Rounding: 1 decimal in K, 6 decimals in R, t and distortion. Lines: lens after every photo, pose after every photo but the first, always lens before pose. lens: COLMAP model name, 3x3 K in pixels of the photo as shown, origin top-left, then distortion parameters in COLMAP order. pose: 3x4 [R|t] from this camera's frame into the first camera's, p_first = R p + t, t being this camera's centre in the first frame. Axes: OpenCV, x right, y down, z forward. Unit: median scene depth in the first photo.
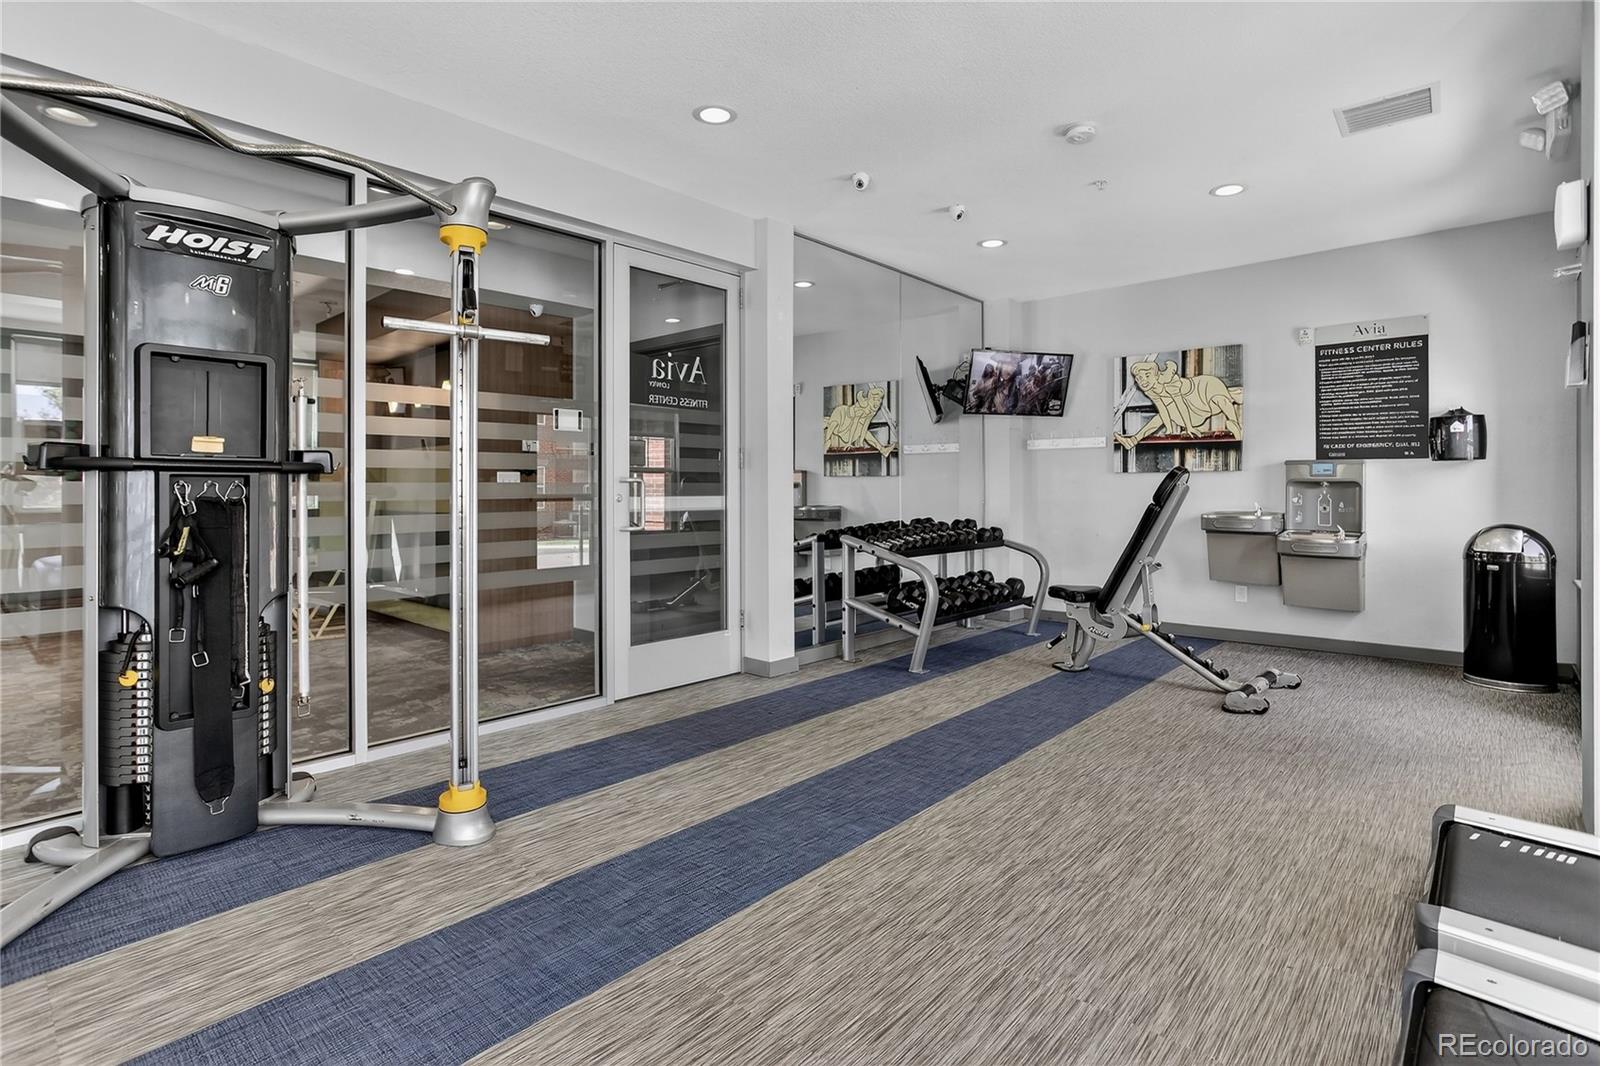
lens RADIAL K [[781.4, 0, 799.1], [0, 781.4, 498.5], [0, 0, 1]] dist [-0.050194, 0.030752]
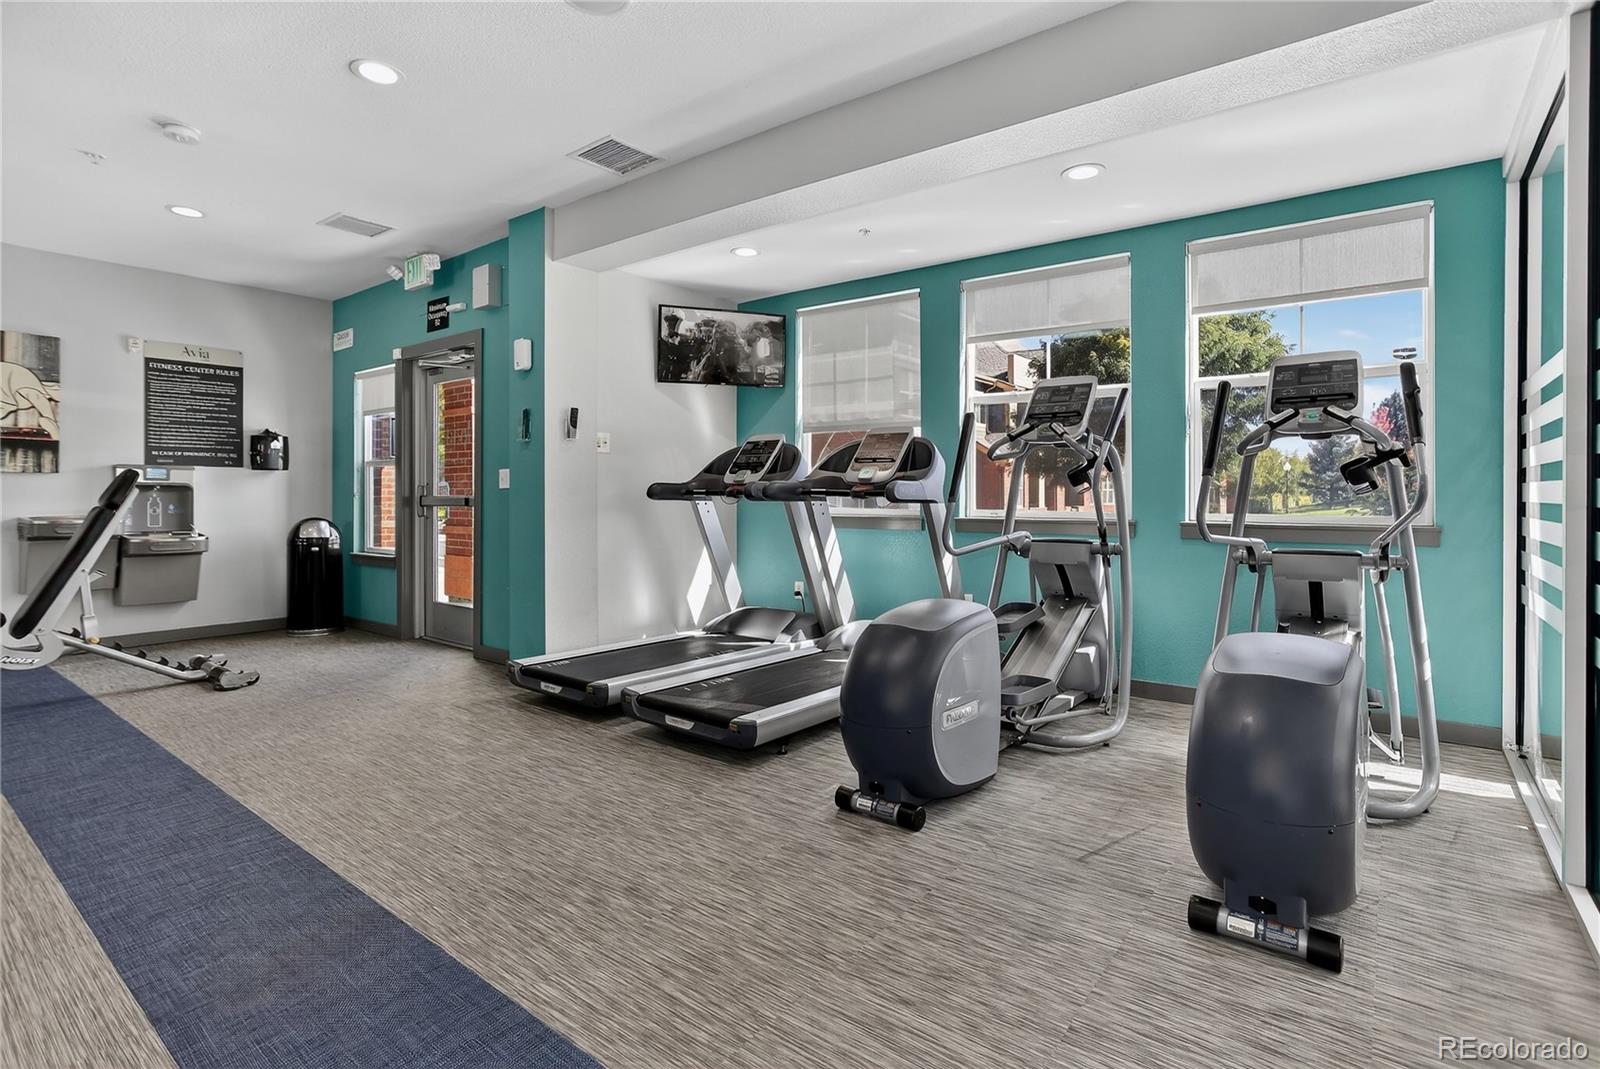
lens RADIAL K [[781.4, 0, 799.1], [0, 781.4, 500.0], [0, 0, 1]] dist [-0.050194, 0.030752]
pose [[-0.081021, -0.003992, 0.996704, -0.468936], [0.018403, 0.999816, 0.005501, 0.008904], [-0.996542, 0.018788, -0.080933, 0.200939]]
